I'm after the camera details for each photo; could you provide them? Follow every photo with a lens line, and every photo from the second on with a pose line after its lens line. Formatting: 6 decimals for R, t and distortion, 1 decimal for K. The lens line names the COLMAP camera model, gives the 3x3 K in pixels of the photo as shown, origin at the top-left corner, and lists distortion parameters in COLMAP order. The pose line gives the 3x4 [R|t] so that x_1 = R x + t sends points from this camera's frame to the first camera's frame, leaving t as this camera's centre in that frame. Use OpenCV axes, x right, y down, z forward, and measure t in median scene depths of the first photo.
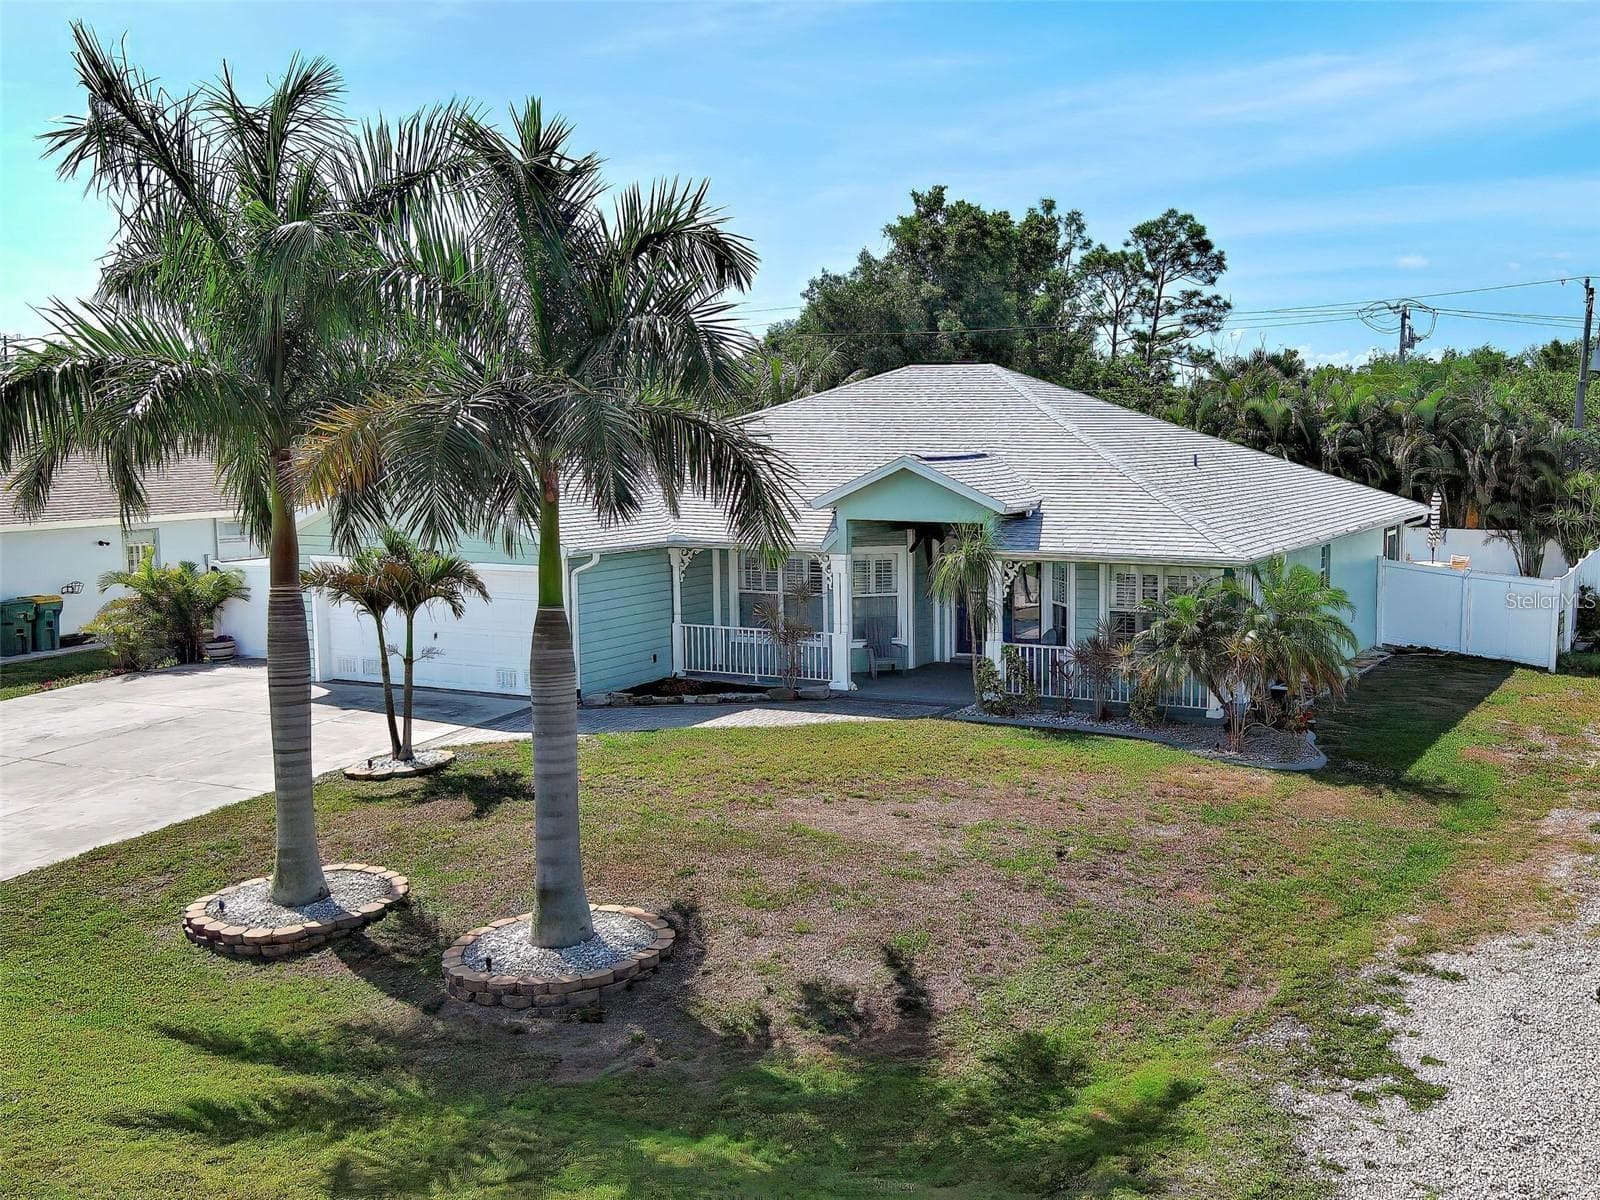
lens RADIAL K [[1976.0, 0, 800.0], [0, 1976.0, 600.0], [0, 0, 1]] dist [0.229506, -0.039940]
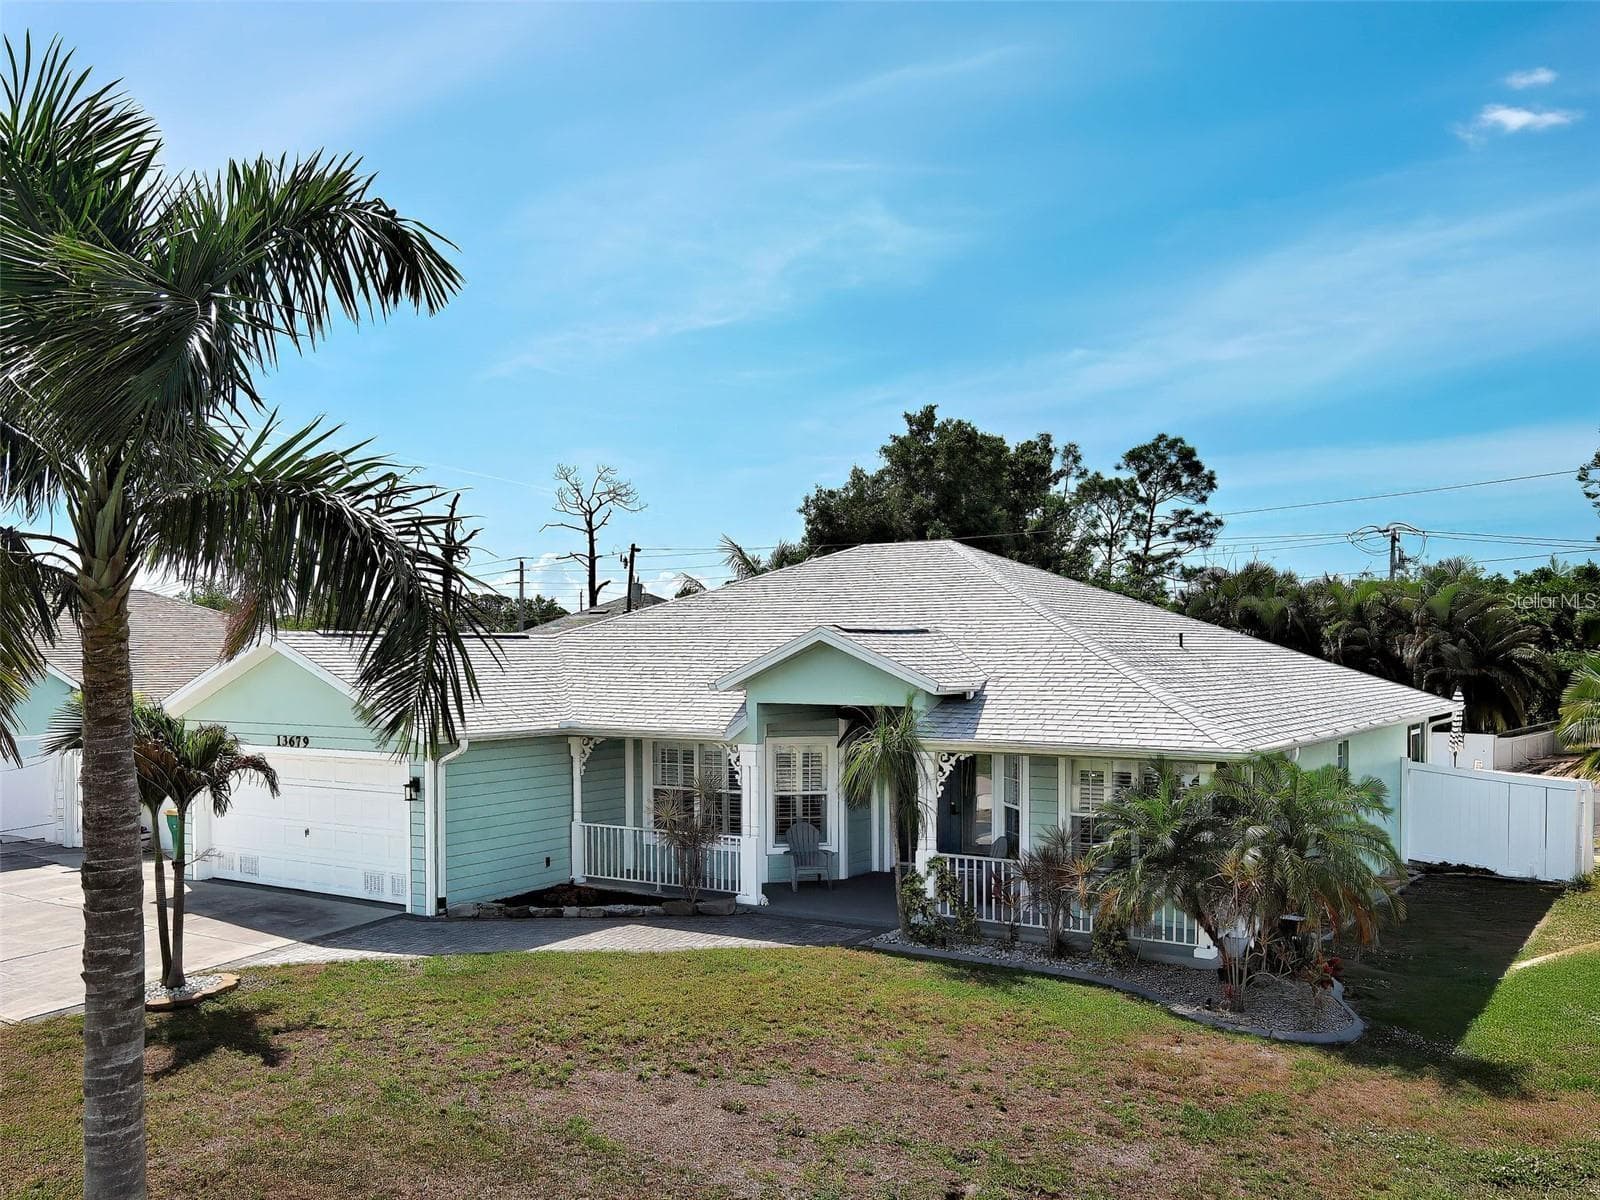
lens RADIAL K [[1453.5, 0, 703.8], [0, 1453.5, 703.1], [0, 0, 1]] dist [0.065871, 0.001034]
pose [[0.991471, 0.004850, -0.130240, 0.068948], [-0.013673, 0.997663, -0.066938, 0.001265], [0.129611, 0.068148, 0.989220, 0.315976]]
